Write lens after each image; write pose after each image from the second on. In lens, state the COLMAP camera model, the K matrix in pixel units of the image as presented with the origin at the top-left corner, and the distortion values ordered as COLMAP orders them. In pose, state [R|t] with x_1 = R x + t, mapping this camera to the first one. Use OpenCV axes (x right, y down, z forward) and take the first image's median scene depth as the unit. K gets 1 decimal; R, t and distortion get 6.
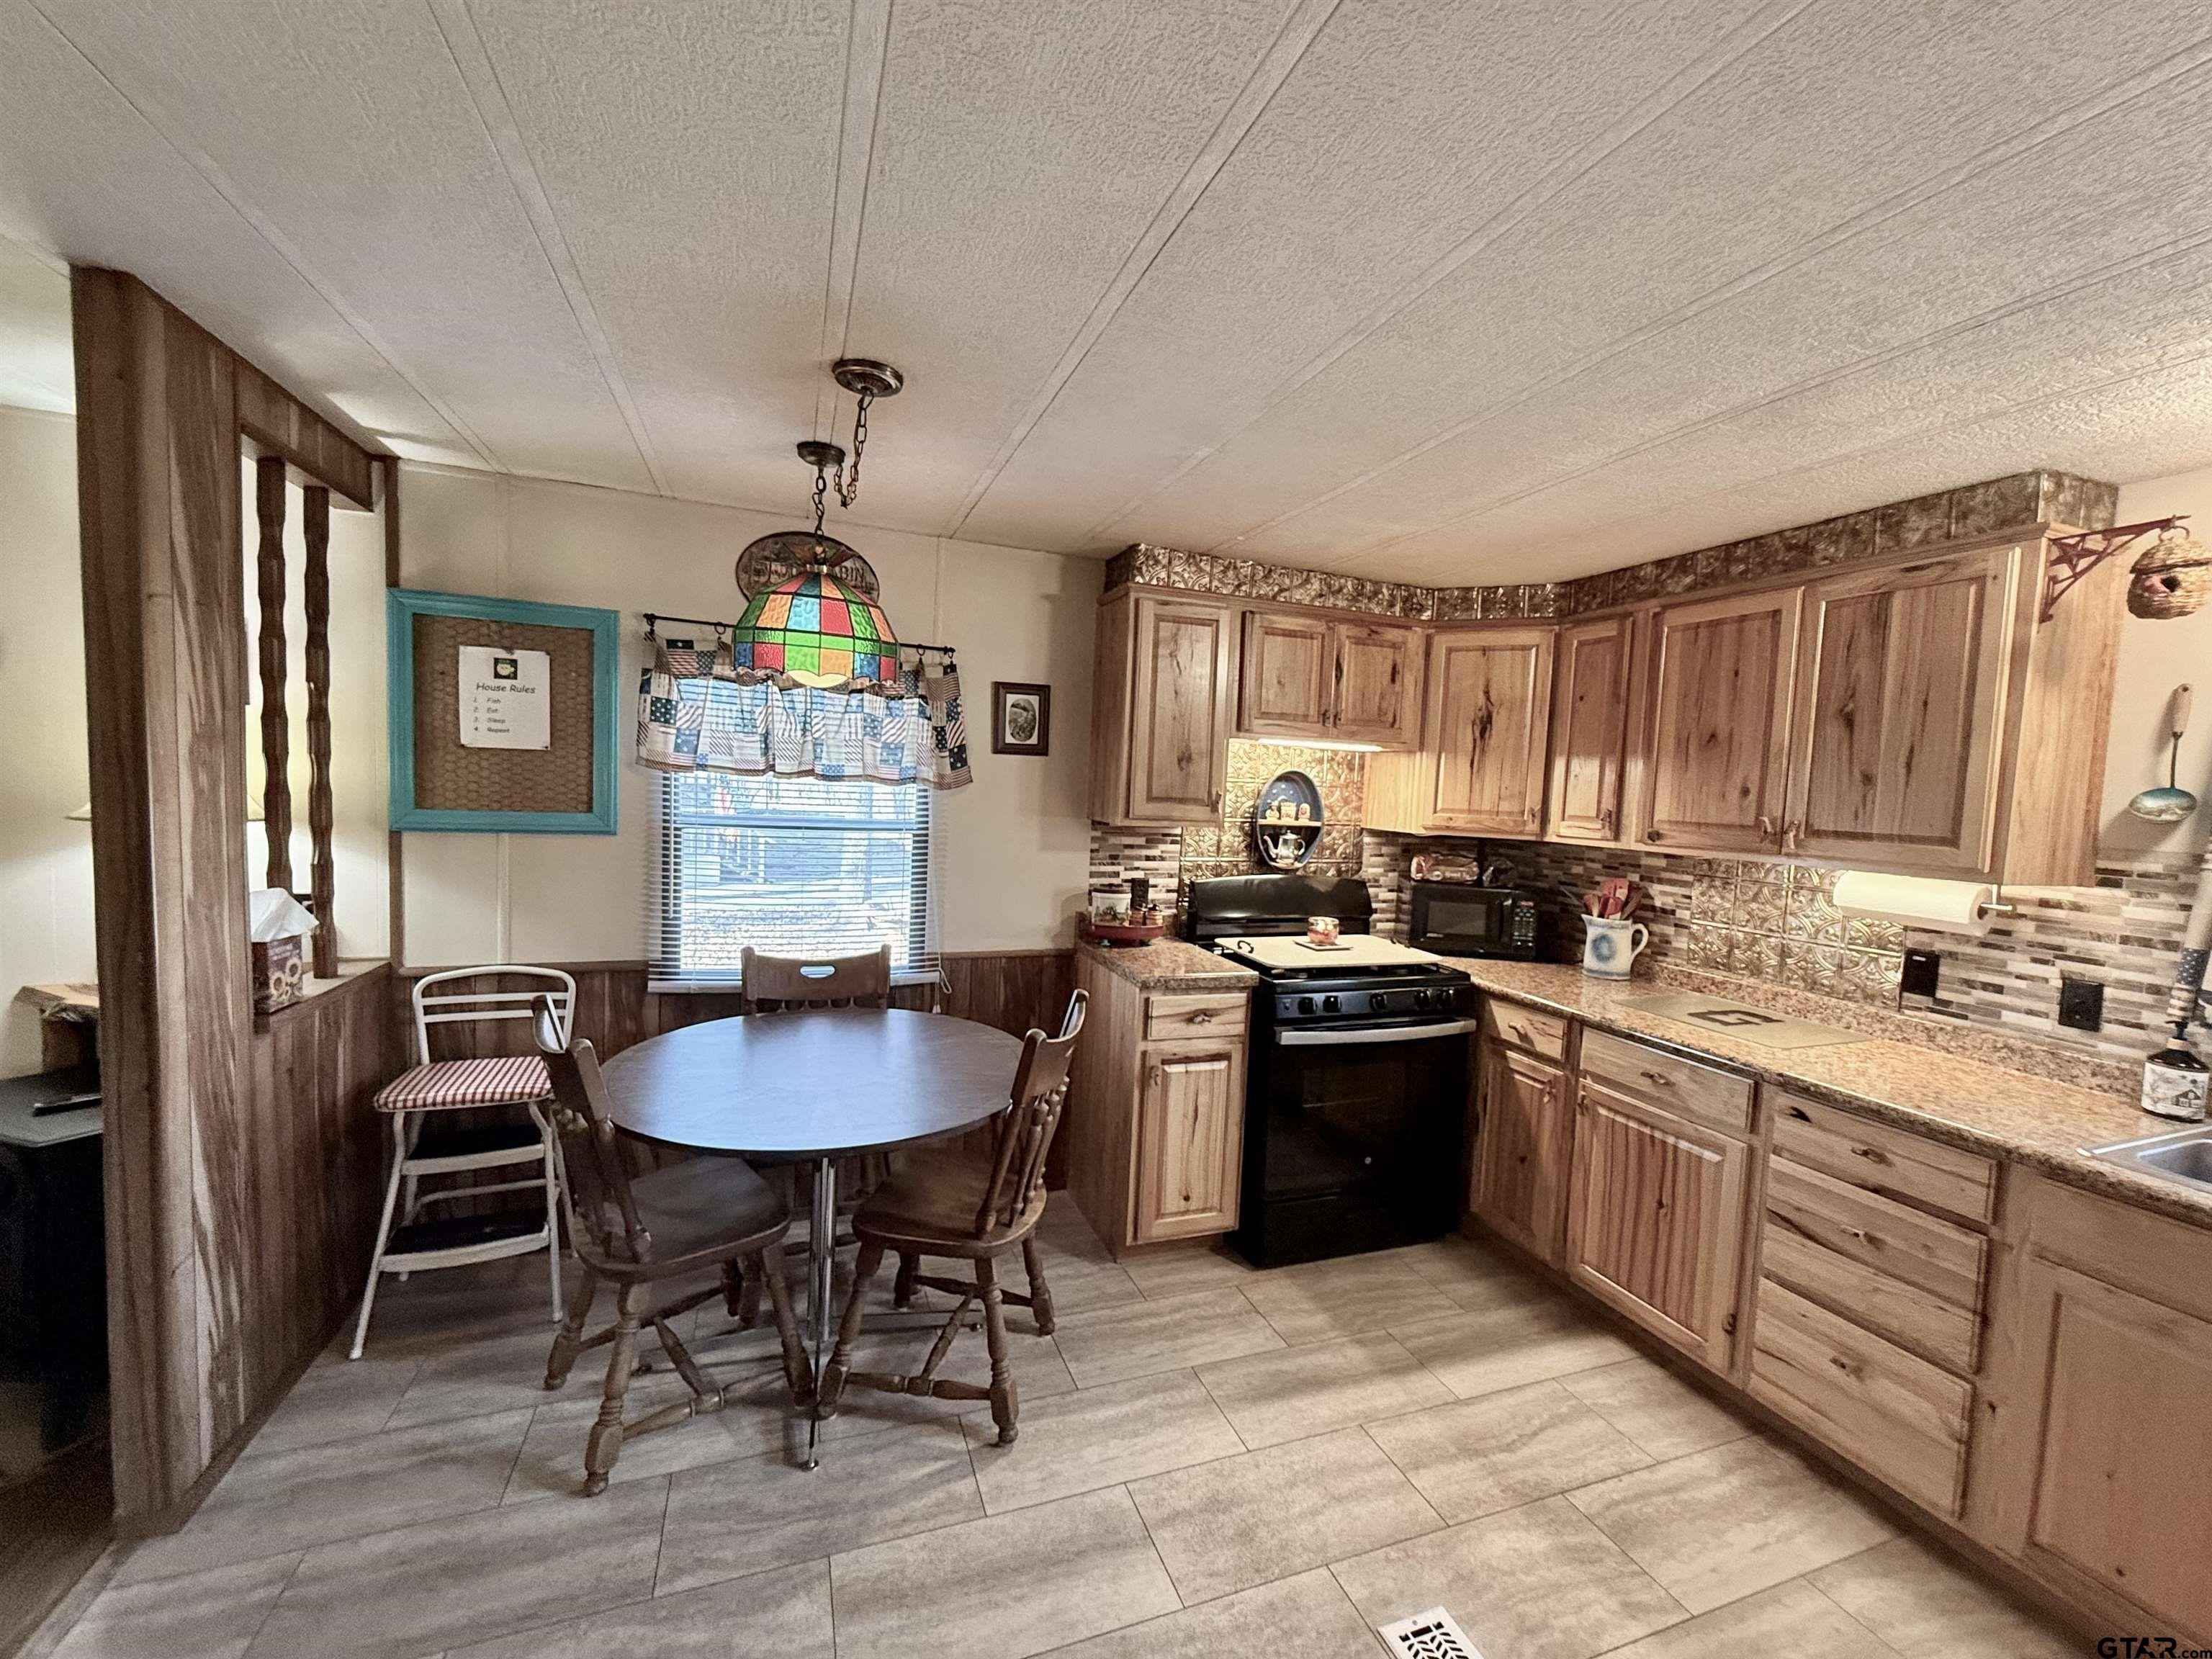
lens RADIAL K [[882.6, 0, 1103.2], [0, 882.6, 832.8], [0, 0, 1]] dist [-0.001311, -0.000185]
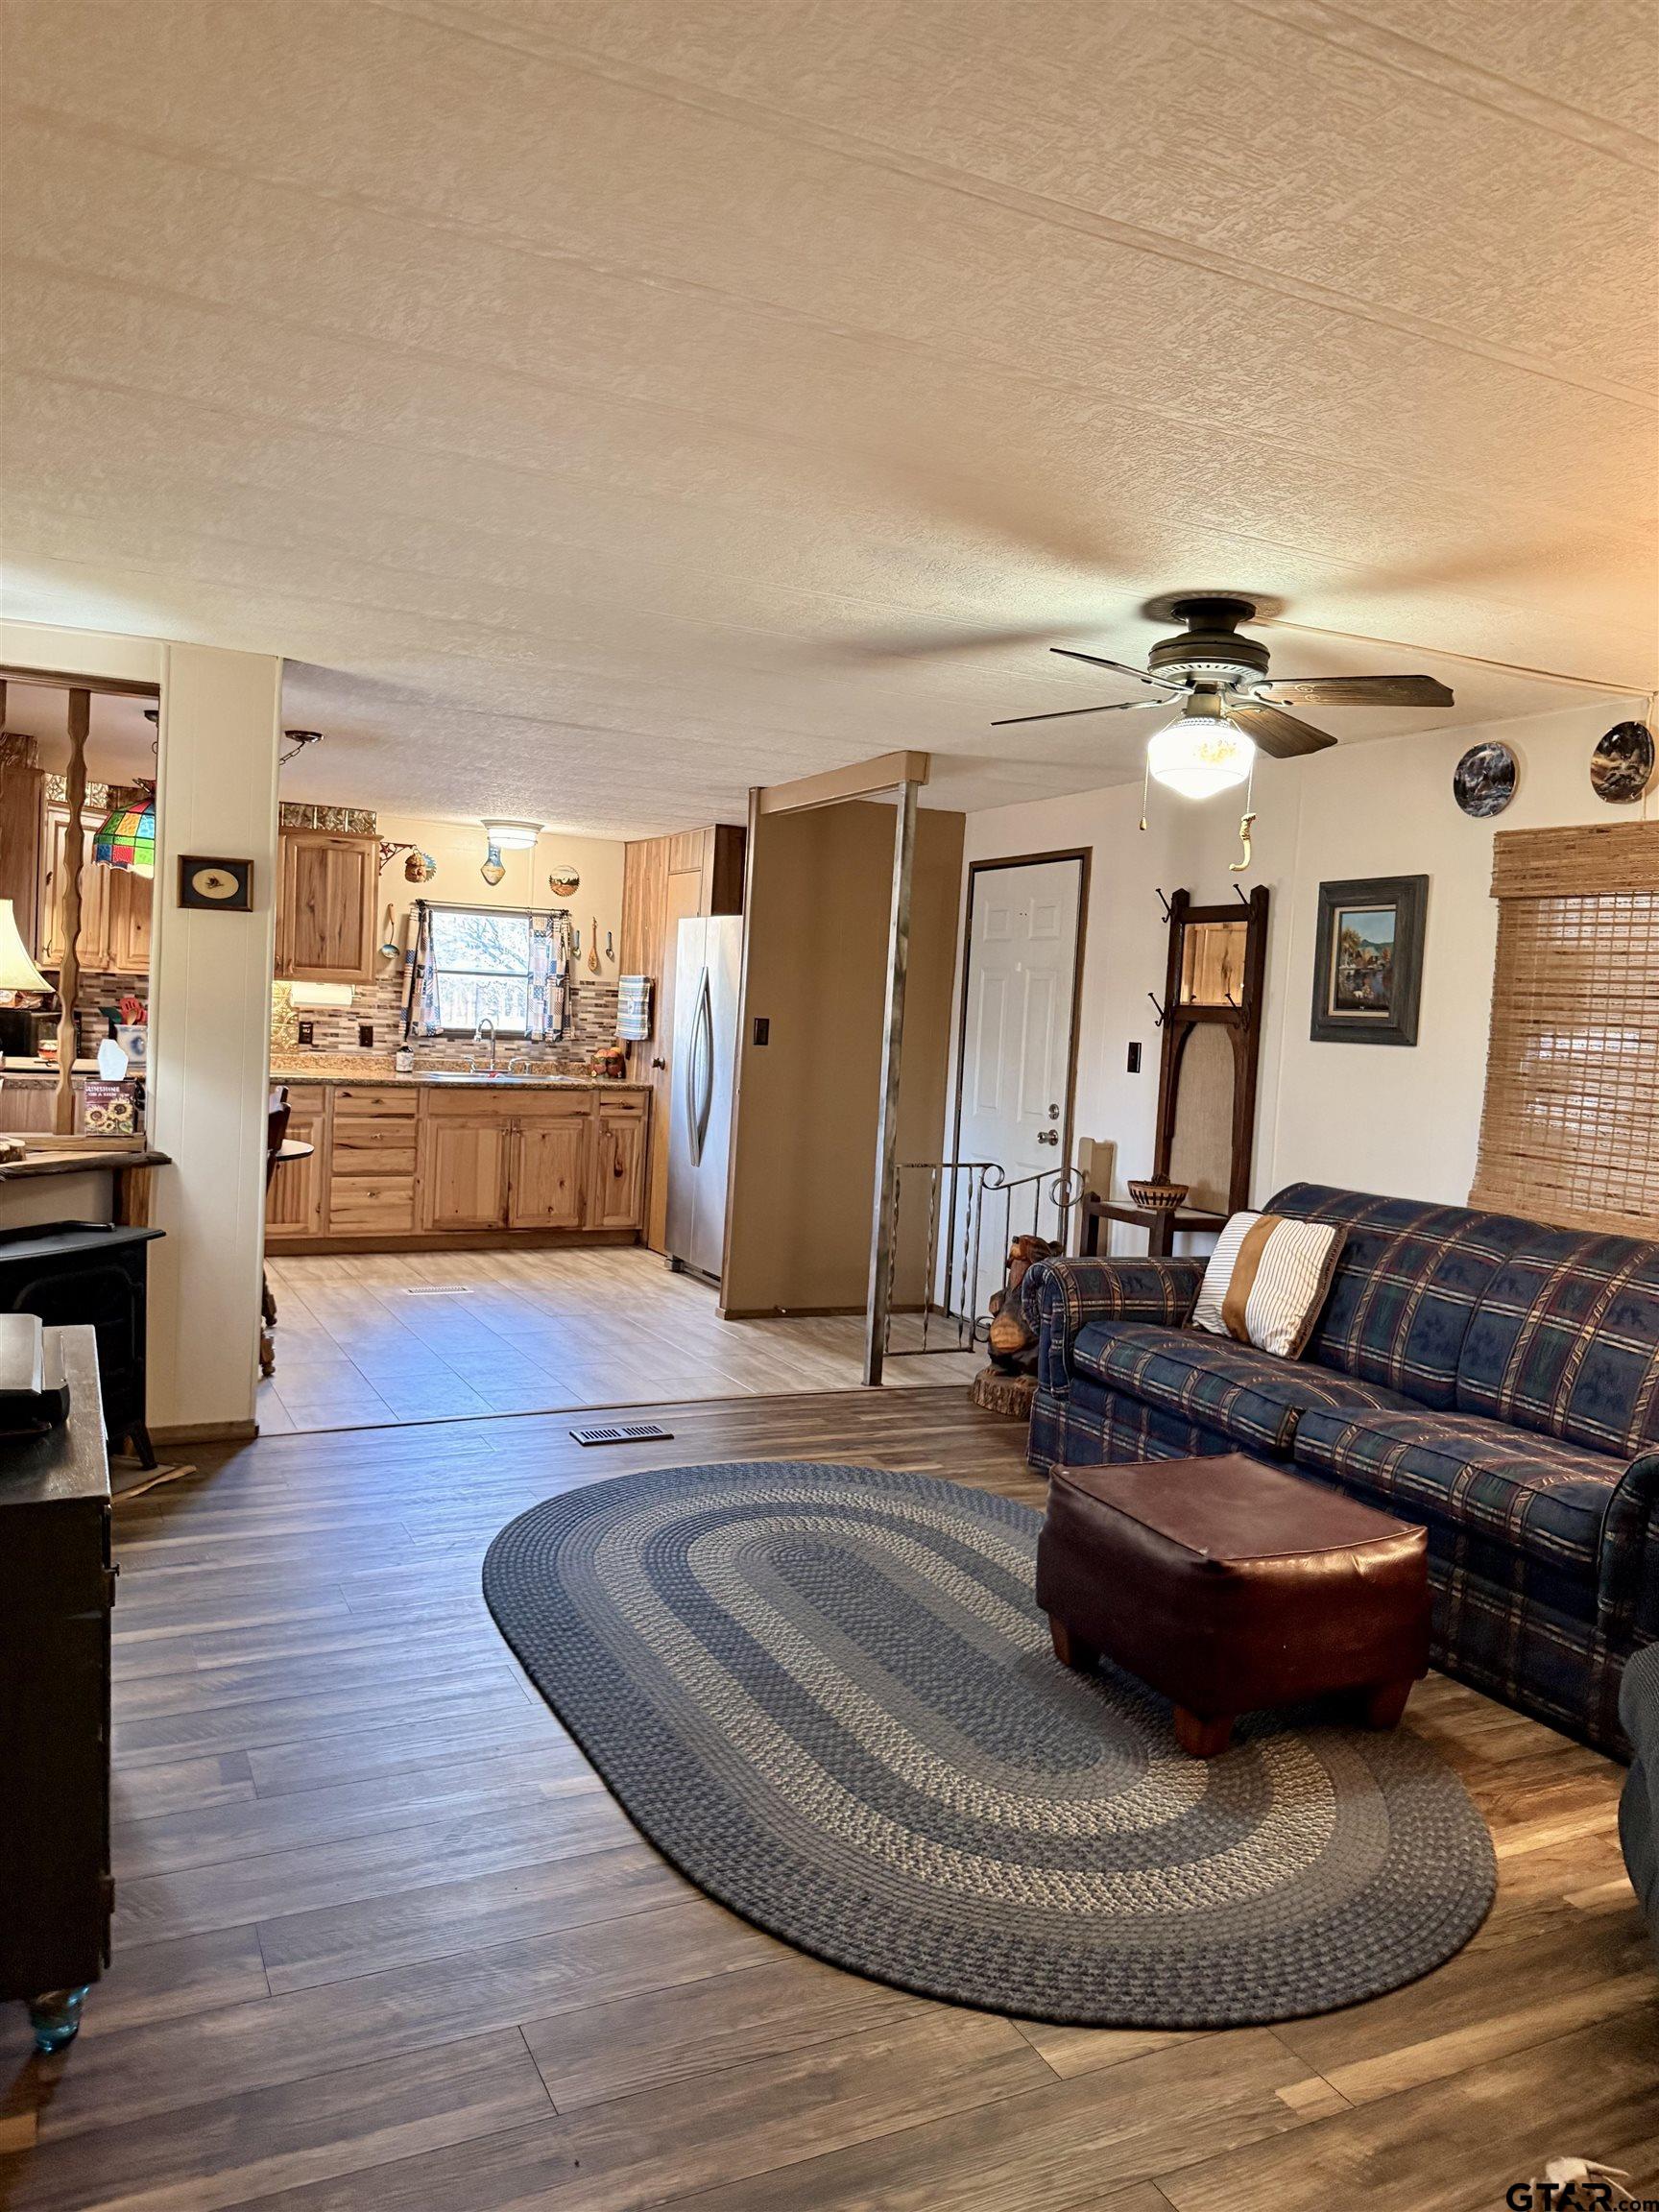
lens RADIAL K [[1575.2, 0, 829.5], [0, 1575.2, 1106.0], [0, 0, 1]] dist [0.042169, -0.063608]
pose [[-0.110528, -0.113826, 0.987333, -3.112440], [0.002609, 0.993383, 0.114816, -0.097410], [-0.993870, 0.015266, -0.109499, 0.232780]]
